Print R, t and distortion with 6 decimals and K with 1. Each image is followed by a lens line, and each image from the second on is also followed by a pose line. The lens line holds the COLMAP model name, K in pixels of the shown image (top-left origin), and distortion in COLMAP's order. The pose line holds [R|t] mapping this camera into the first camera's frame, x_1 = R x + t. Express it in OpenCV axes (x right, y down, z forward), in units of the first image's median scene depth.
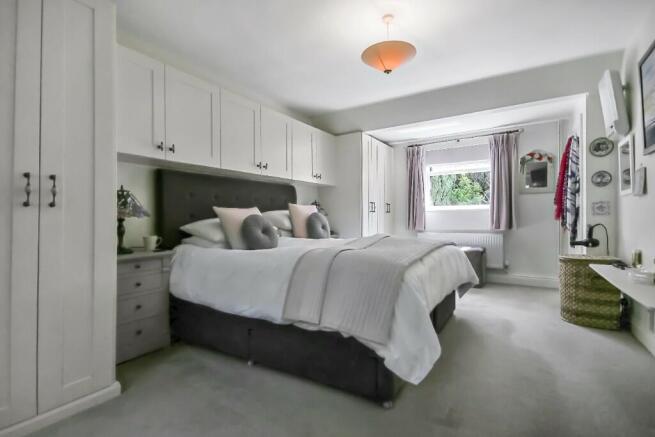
lens RADIAL K [[302.5, 0, 327.5], [0, 302.5, 218.5], [0, 0, 1]] dist [-0.001472, -0.000632]
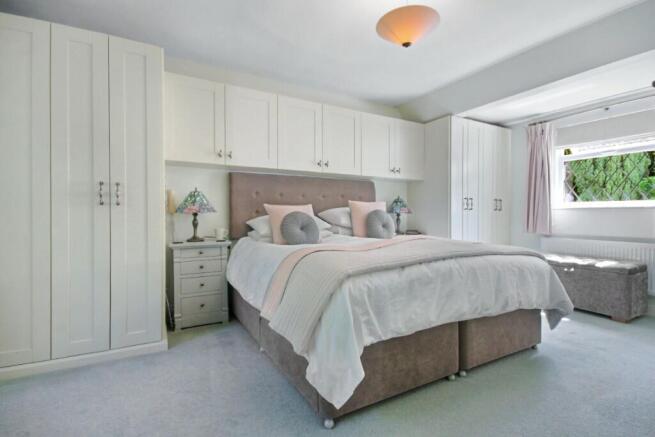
lens RADIAL K [[309.9, 0, 327.5], [0, 309.9, 218.5], [0, 0, 1]] dist [0.001510, 0.000277]
pose [[0.881884, 0.019503, -0.471063, 0.294059], [-0.014438, 0.999793, 0.014365, -0.004831], [0.471246, -0.005867, 0.881982, 0.085296]]
